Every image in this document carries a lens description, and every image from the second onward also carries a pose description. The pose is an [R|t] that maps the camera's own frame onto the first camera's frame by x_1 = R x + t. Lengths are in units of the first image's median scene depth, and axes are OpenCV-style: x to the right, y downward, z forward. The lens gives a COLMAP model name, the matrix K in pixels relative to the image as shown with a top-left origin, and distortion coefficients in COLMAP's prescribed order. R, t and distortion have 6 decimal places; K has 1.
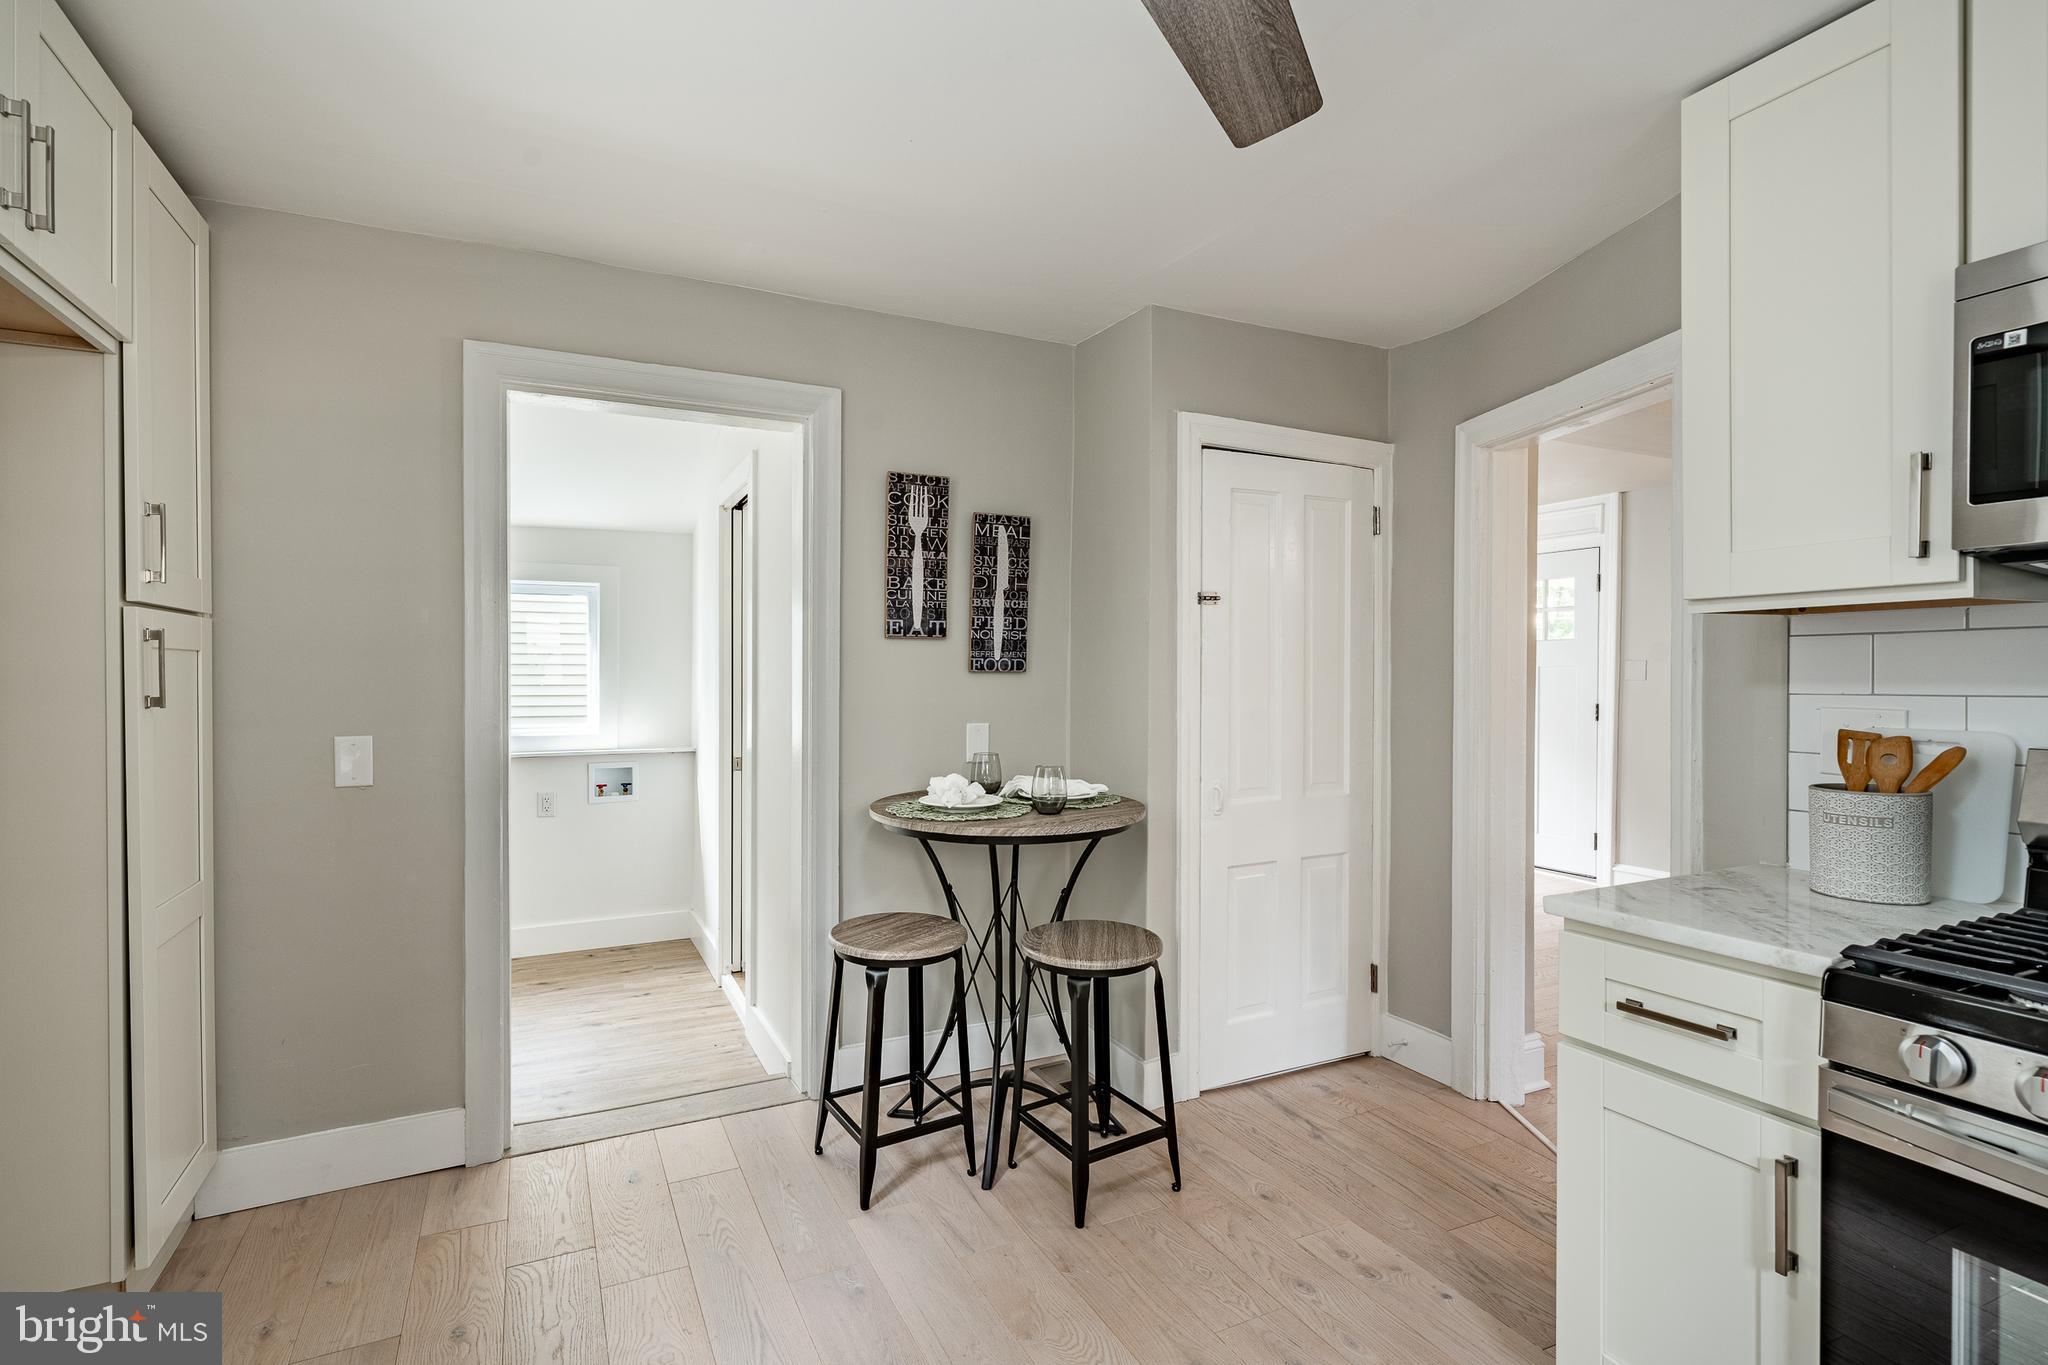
lens RADIAL K [[999.3, 0, 1022.2], [0, 999.3, 678.5], [0, 0, 1]] dist [0.003772, 0.000051]
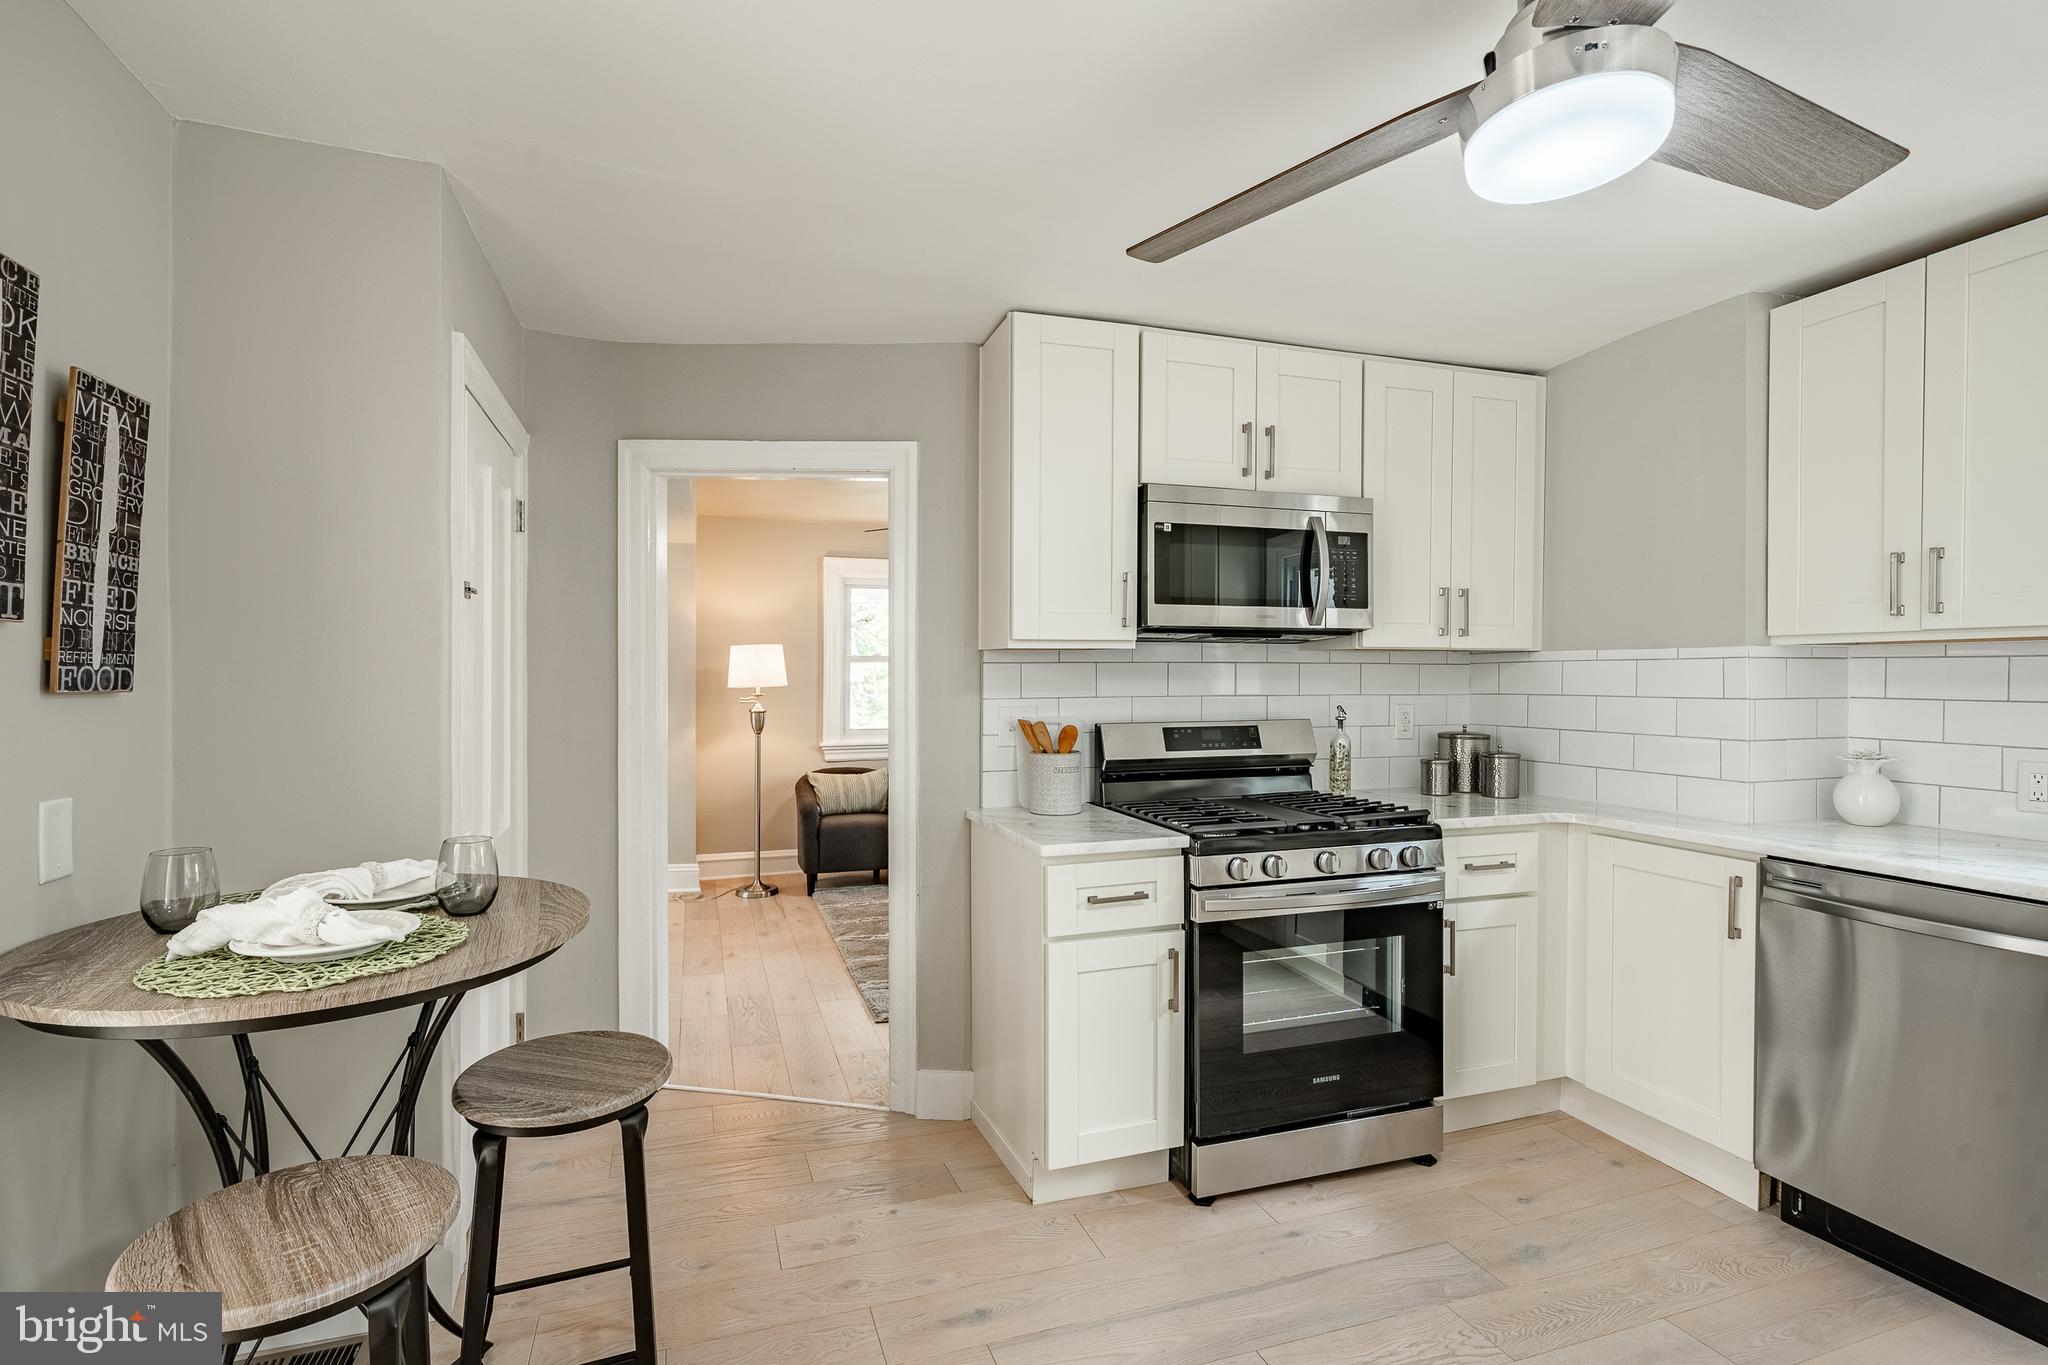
lens RADIAL K [[927.9, 0, 1011.0], [0, 927.9, 679.8], [0, 0, 1]] dist [-0.001880, 0.001117]
pose [[0.120399, -0.004434, 0.992716, -0.437493], [0.004989, 0.999980, 0.003861, -0.012796], [-0.992713, 0.004487, 0.120419, 0.487496]]
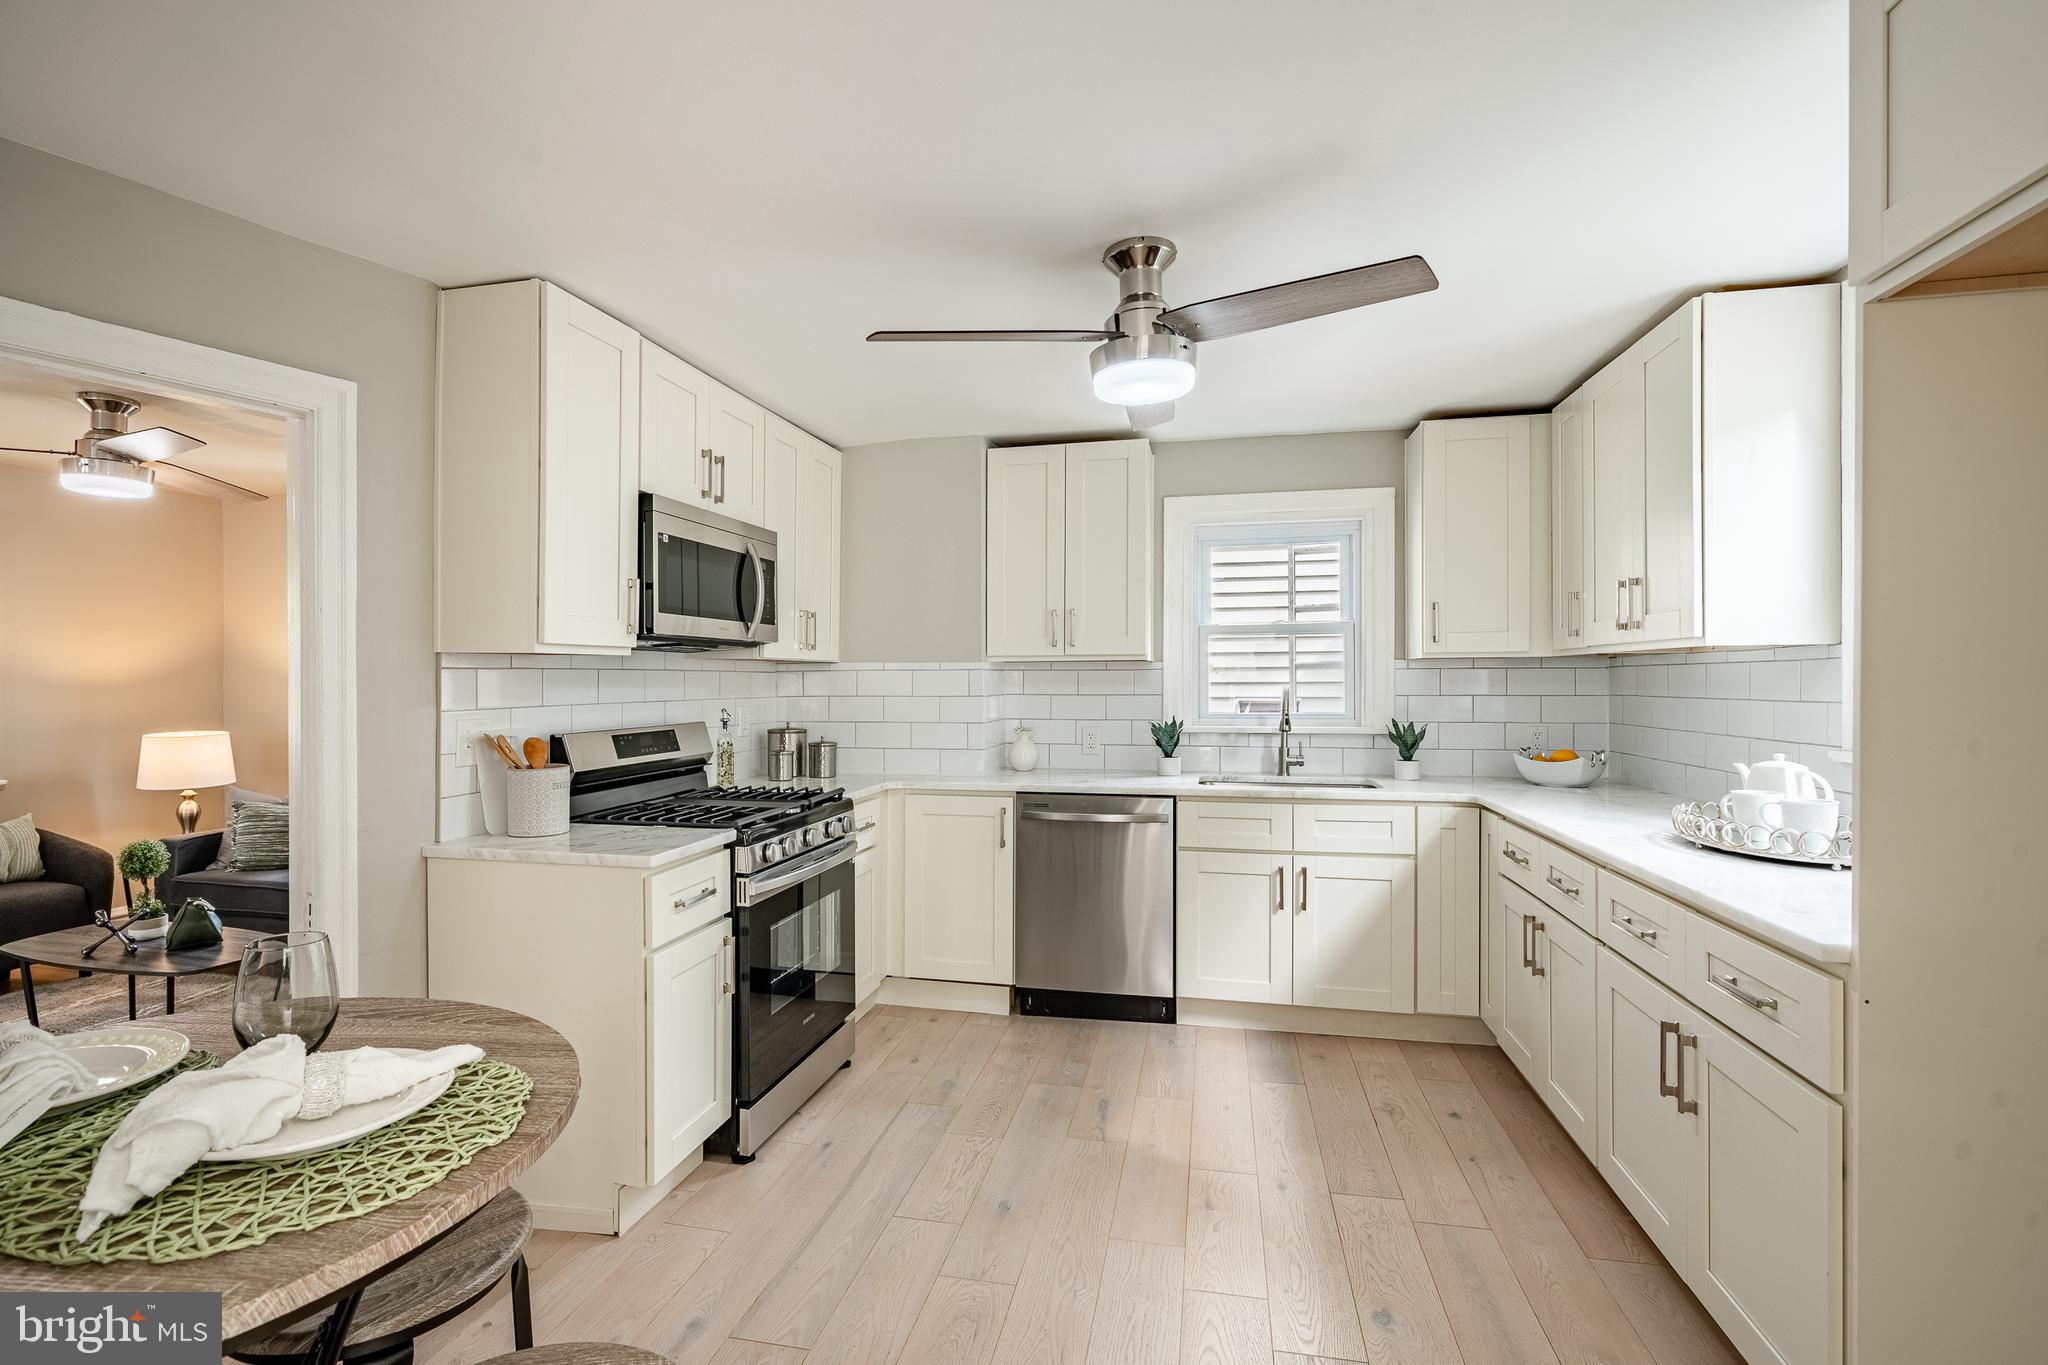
lens RADIAL K [[927.6, 0, 1020.0], [0, 927.6, 681.5], [0, 0, 1]] dist [0.004320, 0.000279]
pose [[-0.780780, -0.000512, 0.624806, -0.381904], [0.004427, 0.999970, 0.006352, -0.017913], [-0.624791, 0.007725, -0.780754, 0.931140]]
